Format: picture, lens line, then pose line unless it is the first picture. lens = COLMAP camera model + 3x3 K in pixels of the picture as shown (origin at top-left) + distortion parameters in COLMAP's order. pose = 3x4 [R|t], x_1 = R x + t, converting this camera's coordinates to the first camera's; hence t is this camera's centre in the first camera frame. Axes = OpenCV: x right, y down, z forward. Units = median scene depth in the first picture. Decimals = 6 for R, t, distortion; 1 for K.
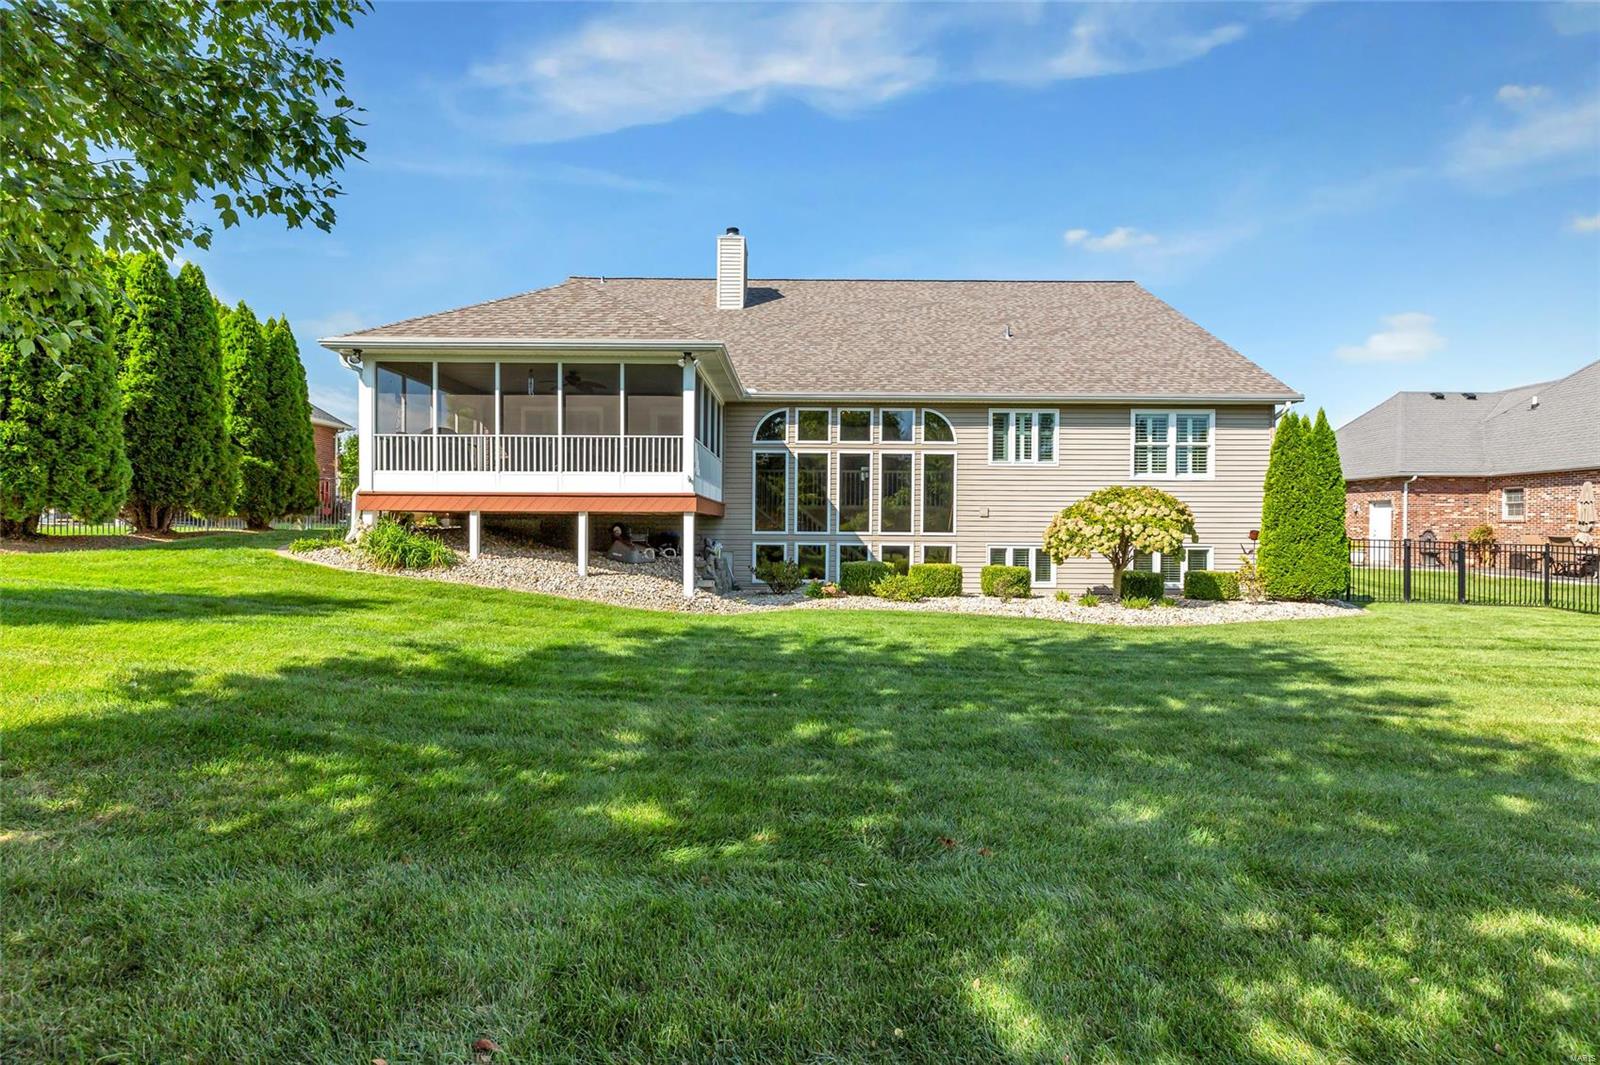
lens RADIAL K [[703.2, 0, 804.8], [0, 703.2, 539.1], [0, 0, 1]] dist [0.001228, 0.000503]
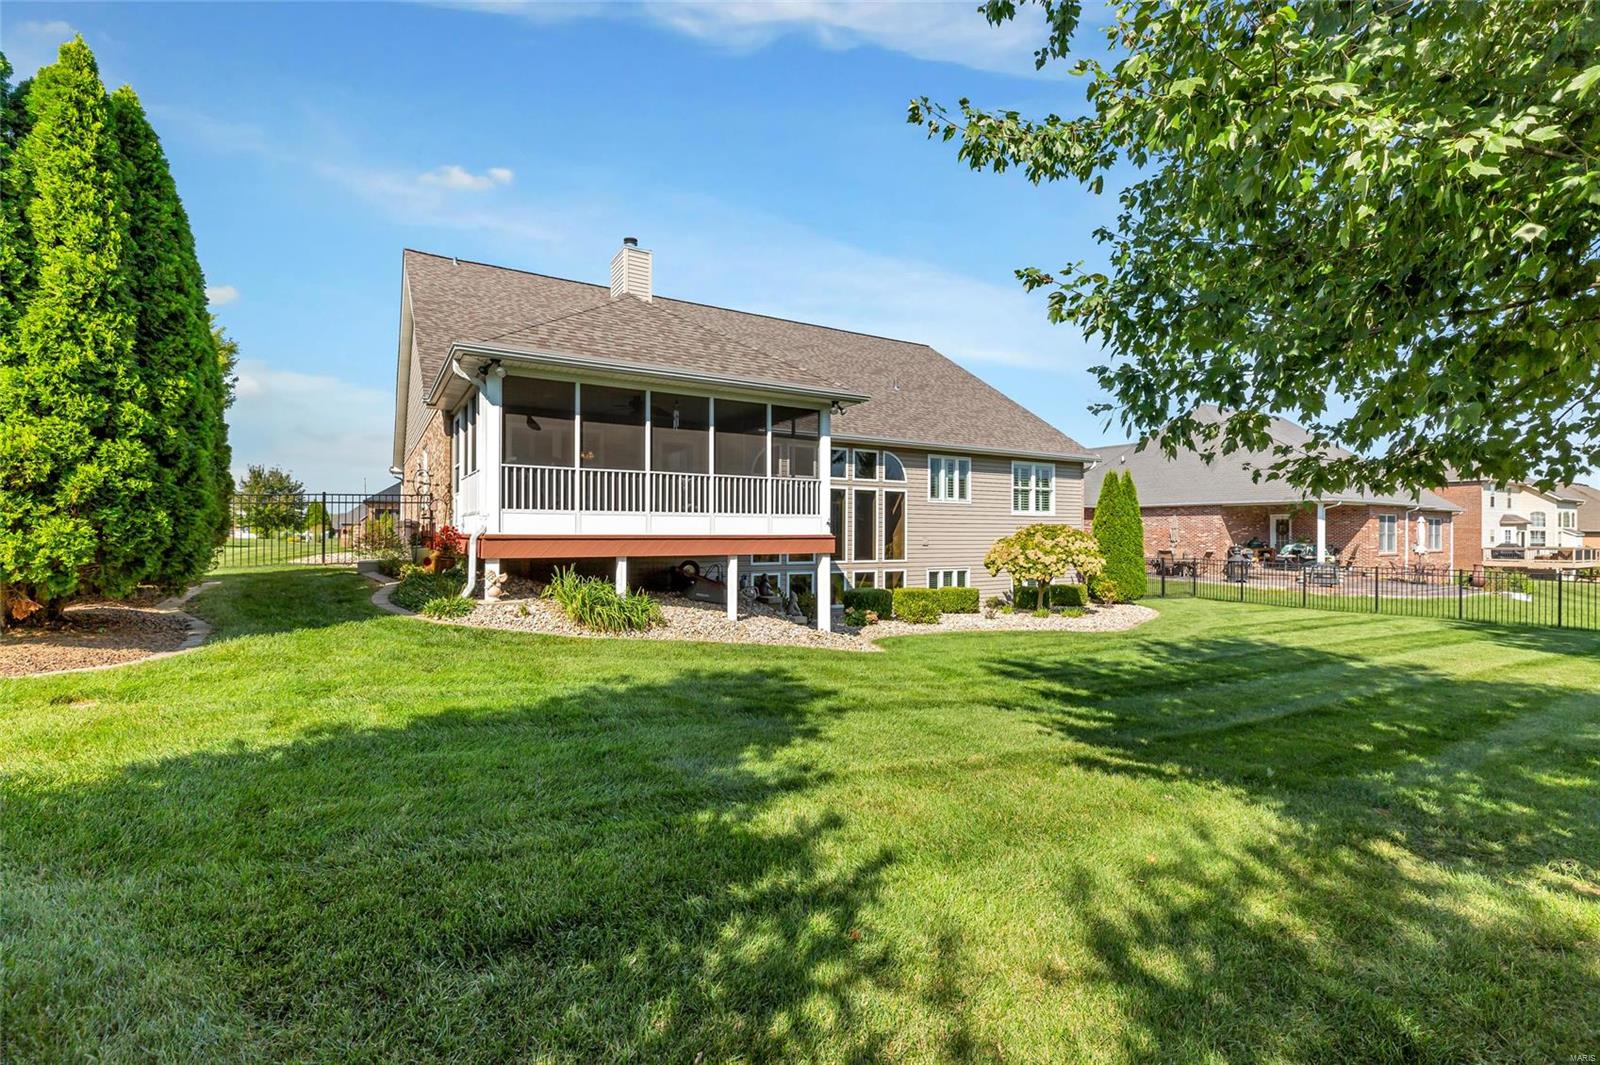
lens RADIAL K [[703.2, 0, 795.0], [0, 703.2, 531.2], [0, 0, 1]] dist [0.001228, 0.000503]
pose [[0.857659, -0.001384, 0.514217, -0.648607], [0.008612, 0.999895, -0.011673, -0.052093], [-0.514147, 0.014440, 0.857581, 0.119106]]
